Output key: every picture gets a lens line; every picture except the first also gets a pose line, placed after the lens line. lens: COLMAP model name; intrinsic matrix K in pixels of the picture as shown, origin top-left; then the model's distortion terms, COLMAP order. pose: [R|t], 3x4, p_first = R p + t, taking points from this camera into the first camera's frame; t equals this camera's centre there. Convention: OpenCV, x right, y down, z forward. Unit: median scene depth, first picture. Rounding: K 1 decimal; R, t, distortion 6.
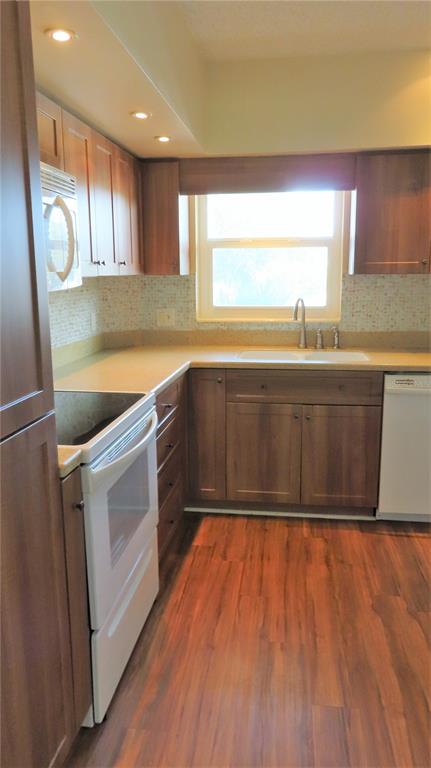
lens RADIAL K [[562.8, 0, 215.5], [0, 562.8, 384.0], [0, 0, 1]] dist [-0.023482, -0.000910]
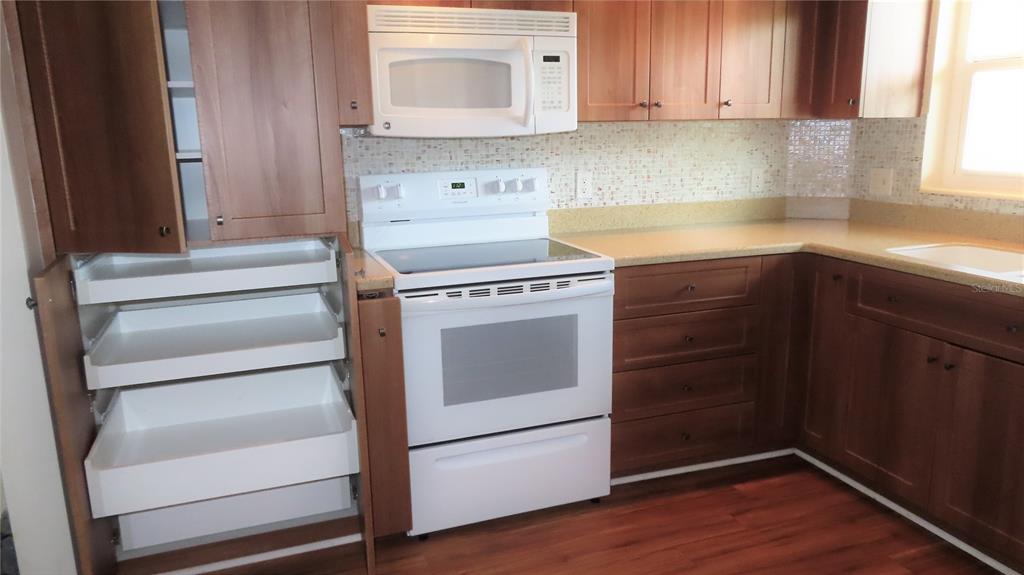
lens RADIAL K [[731.3, 0, 512.0], [0, 731.3, 287.5], [0, 0, 1]] dist [-0.009651, 0.001843]
pose [[0.475301, 0.188354, -0.859425, 0.553731], [-0.160976, 0.978944, 0.125522, -0.039551], [0.864971, 0.078686, 0.495614, 0.234625]]
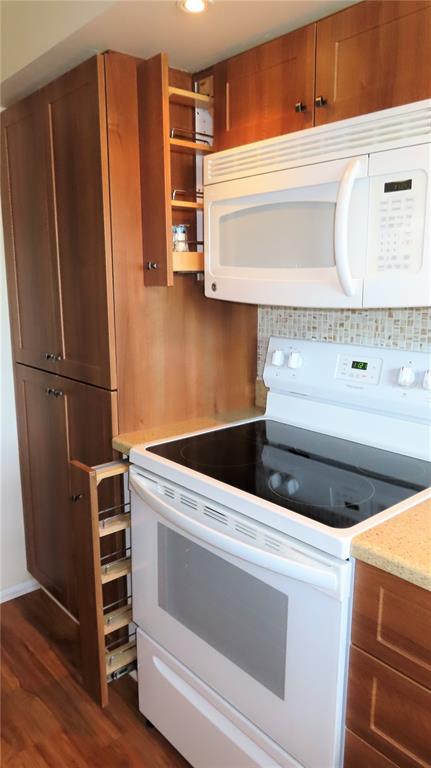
lens RADIAL K [[548.5, 0, 215.5], [0, 548.5, 384.0], [0, 0, 1]] dist [-0.009651, 0.001843]
pose [[-0.655350, 0.160768, -0.738018, 0.200062], [-0.139272, 0.934613, 0.327265, -0.172601], [0.742374, 0.317258, -0.590108, 0.822649]]
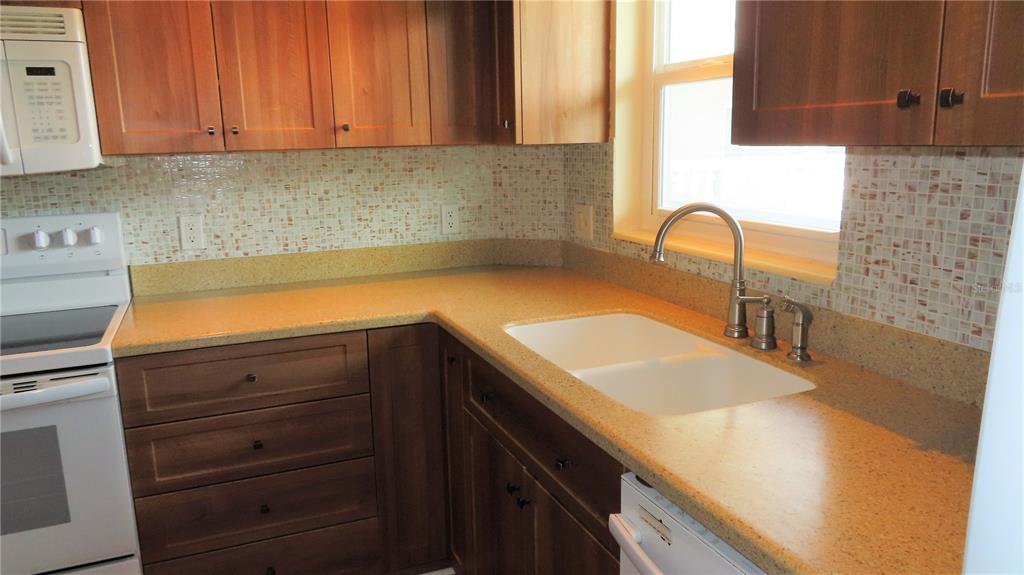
lens RADIAL K [[731.3, 0, 512.0], [0, 731.3, 287.5], [0, 0, 1]] dist [-0.009651, 0.001843]
pose [[0.512749, 0.170010, -0.841537, 0.553661], [-0.151339, 0.982747, 0.106327, -0.141826], [0.845095, 0.072838, 0.529631, 0.678336]]
